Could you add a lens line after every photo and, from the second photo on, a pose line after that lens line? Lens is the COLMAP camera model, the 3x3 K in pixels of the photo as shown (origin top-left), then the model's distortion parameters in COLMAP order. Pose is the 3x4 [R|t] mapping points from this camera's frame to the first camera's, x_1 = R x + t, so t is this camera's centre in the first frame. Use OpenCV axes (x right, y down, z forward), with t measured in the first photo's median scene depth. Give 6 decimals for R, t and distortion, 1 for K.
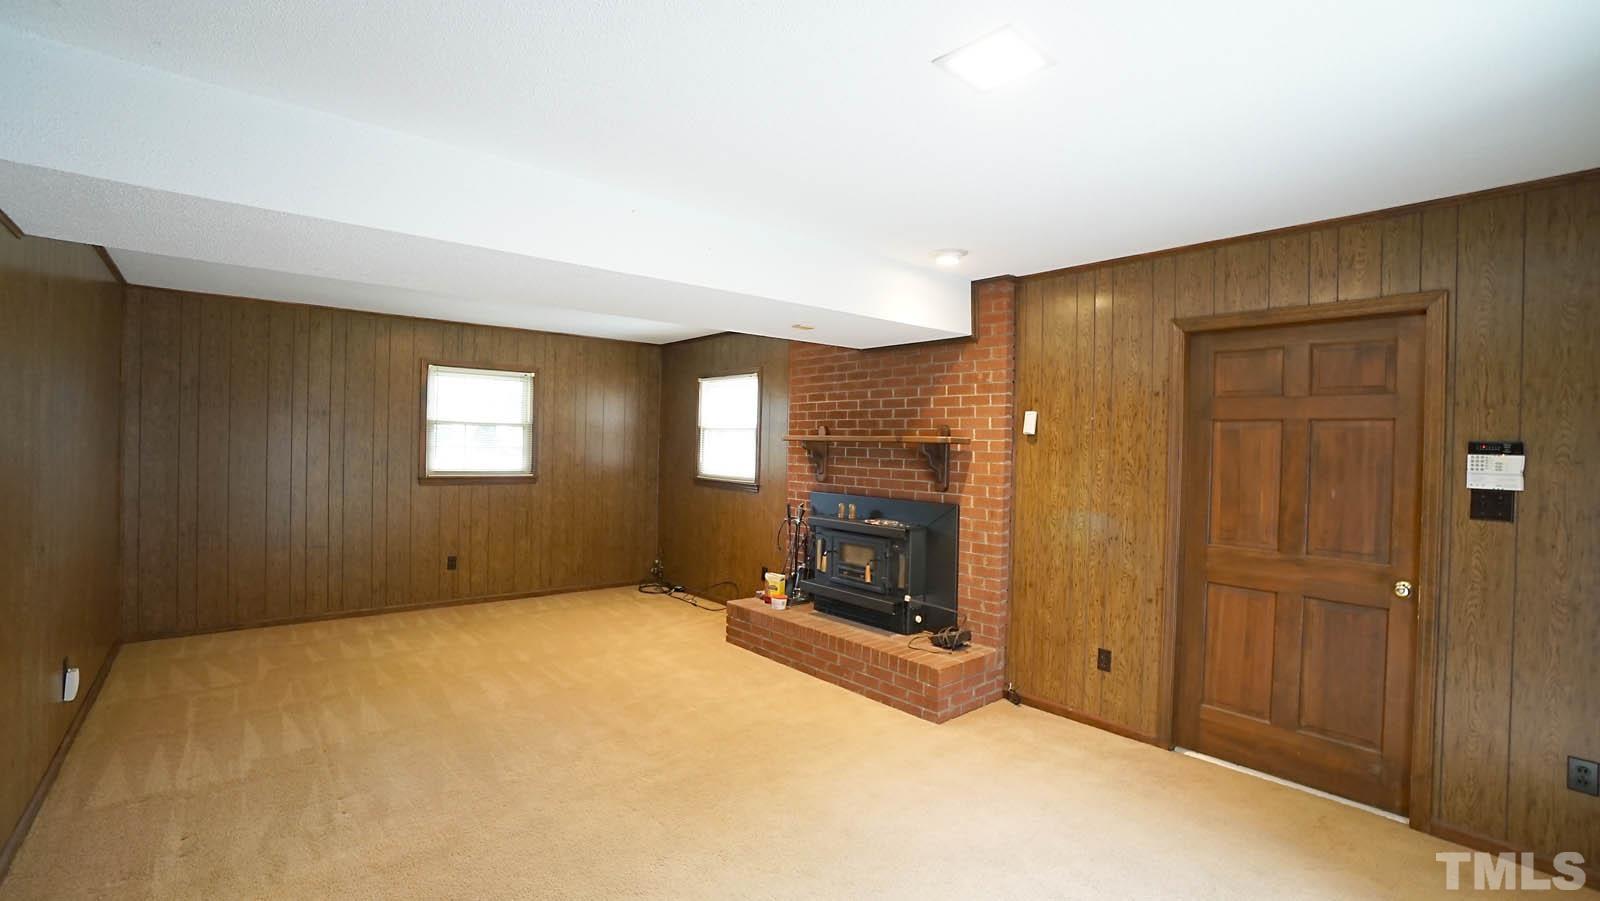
lens RADIAL K [[701.4, 0, 792.4], [0, 701.4, 450.1], [0, 0, 1]] dist [-0.066566, 0.024271]
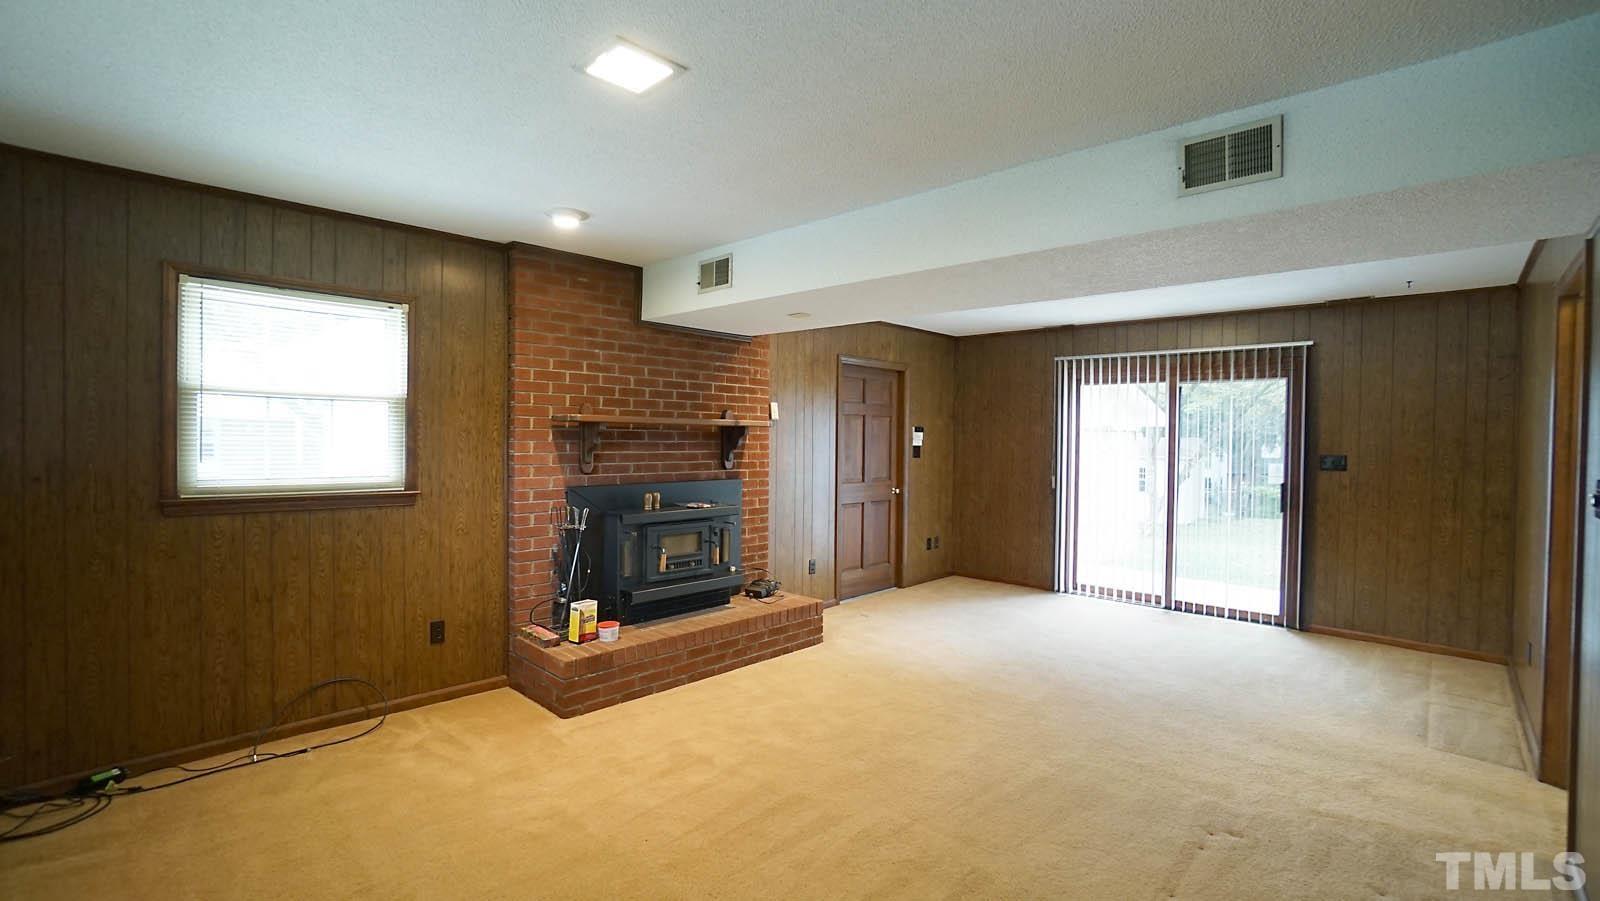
lens RADIAL K [[701.4, 0, 792.4], [0, 701.4, 450.1], [0, 0, 1]] dist [-0.066566, 0.024271]
pose [[-0.098781, -0.049769, 0.993864, -0.843380], [-0.013976, 0.998719, 0.048623, -0.025437], [-0.995011, -0.009087, -0.099350, 0.927721]]
